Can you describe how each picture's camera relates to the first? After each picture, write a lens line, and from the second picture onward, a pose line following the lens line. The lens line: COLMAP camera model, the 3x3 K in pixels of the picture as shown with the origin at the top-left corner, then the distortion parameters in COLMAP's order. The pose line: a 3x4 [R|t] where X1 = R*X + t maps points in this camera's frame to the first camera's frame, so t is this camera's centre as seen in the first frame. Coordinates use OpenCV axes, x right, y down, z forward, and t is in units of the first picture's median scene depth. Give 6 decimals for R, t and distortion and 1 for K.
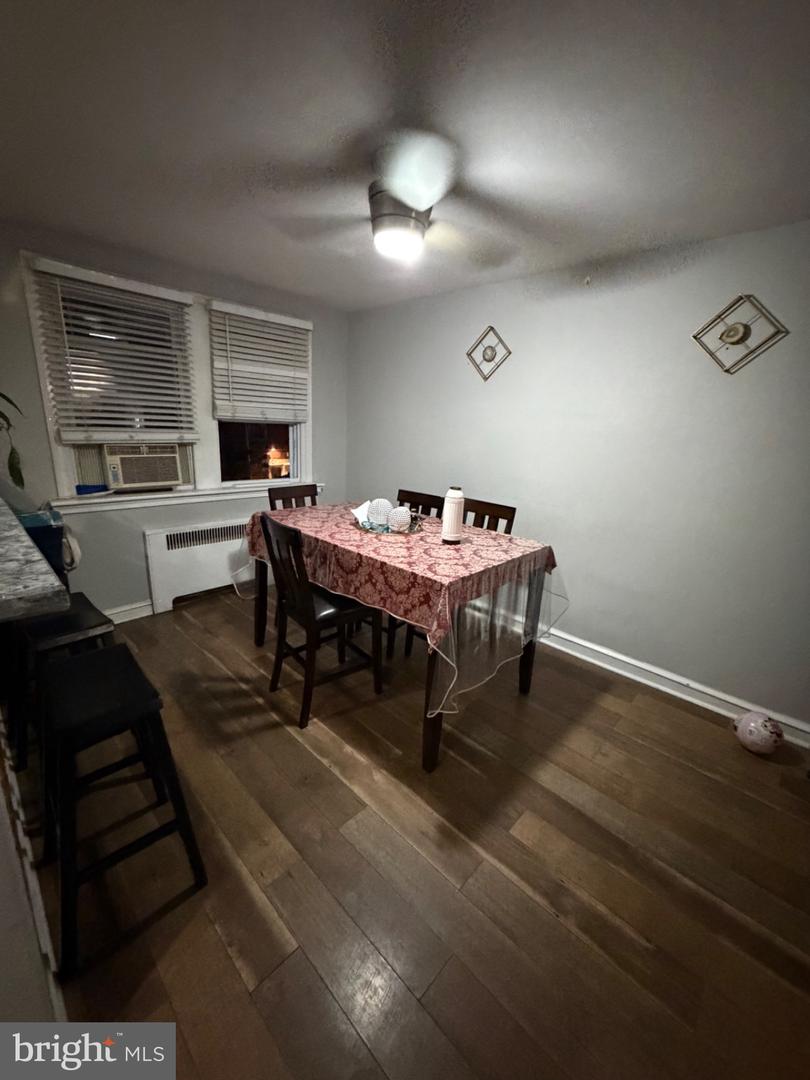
lens RADIAL K [[431.7, 0, 406.0], [0, 431.7, 535.5], [0, 0, 1]] dist [0.000583, 0.000118]
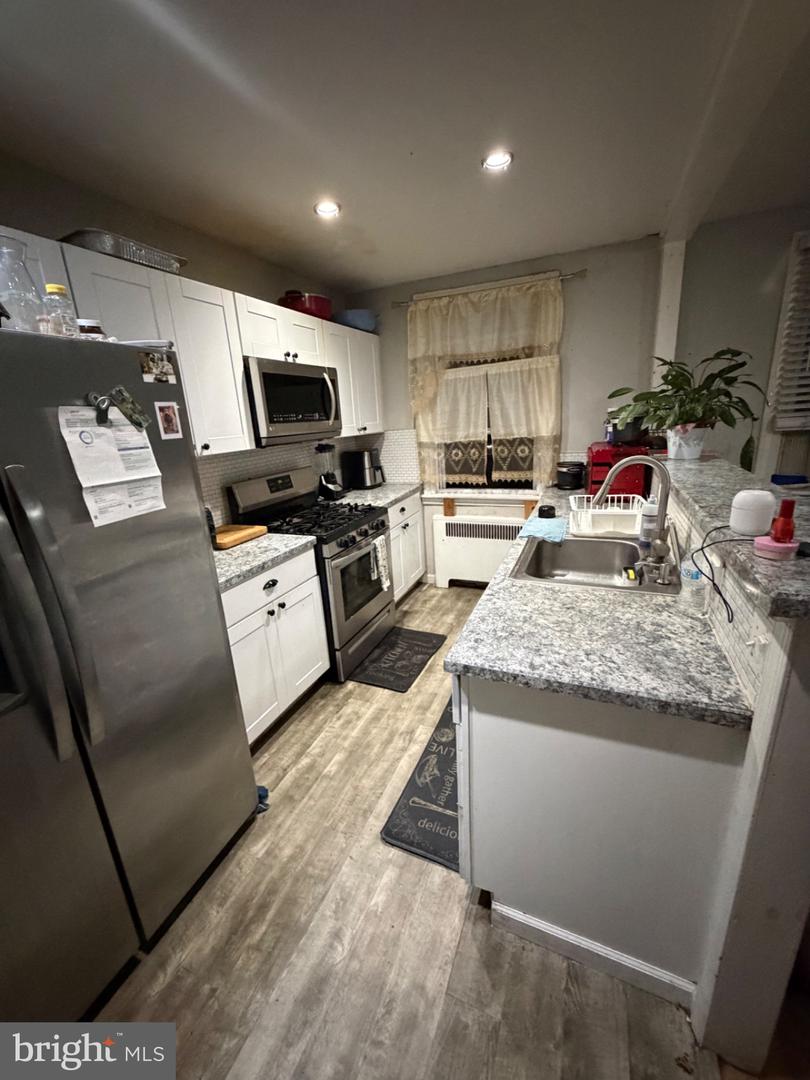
lens RADIAL K [[431.7, 0, 406.0], [0, 431.7, 535.5], [0, 0, 1]] dist [0.000583, 0.000118]
pose [[0.340617, 0.188686, -0.921074, -0.140601], [-0.159319, 0.977072, 0.141240, 0.010394], [0.926605, 0.098636, 0.362869, -0.091402]]
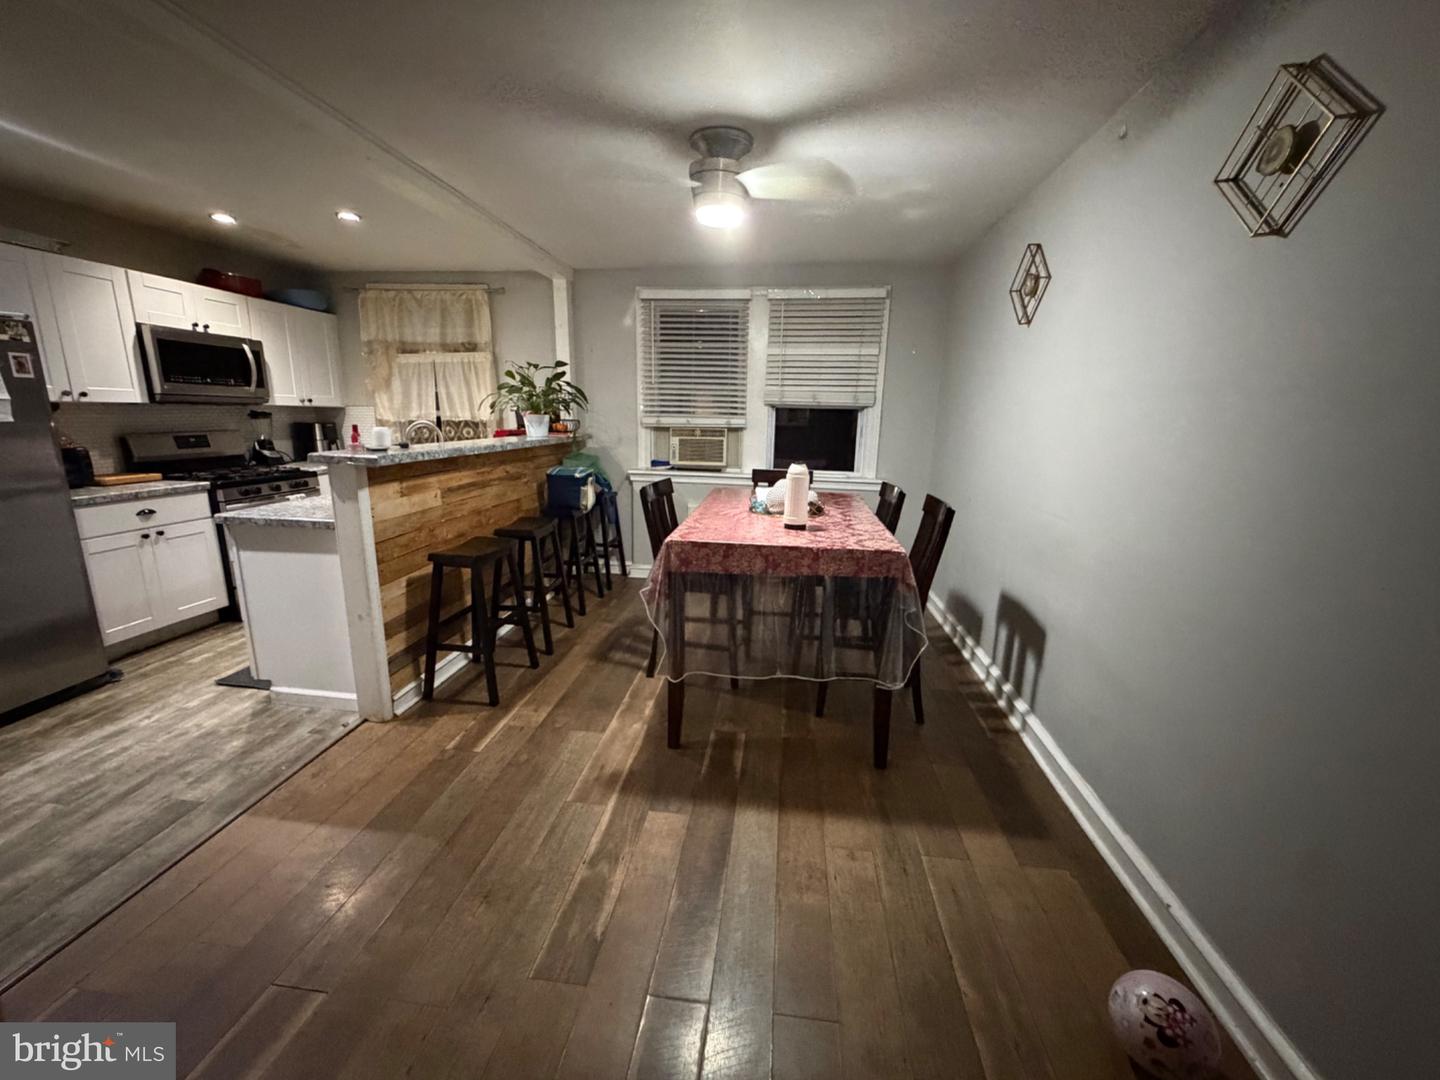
lens RADIAL K [[575.5, 0, 720.0], [0, 575.5, 540.0], [0, 0, 1]] dist [0.000583, 0.000118]
pose [[0.595491, 0.139371, -0.791180, 0.741604], [-0.192655, 0.980873, 0.027782, 0.028813], [0.779919, 0.135881, 0.610952, 0.169134]]
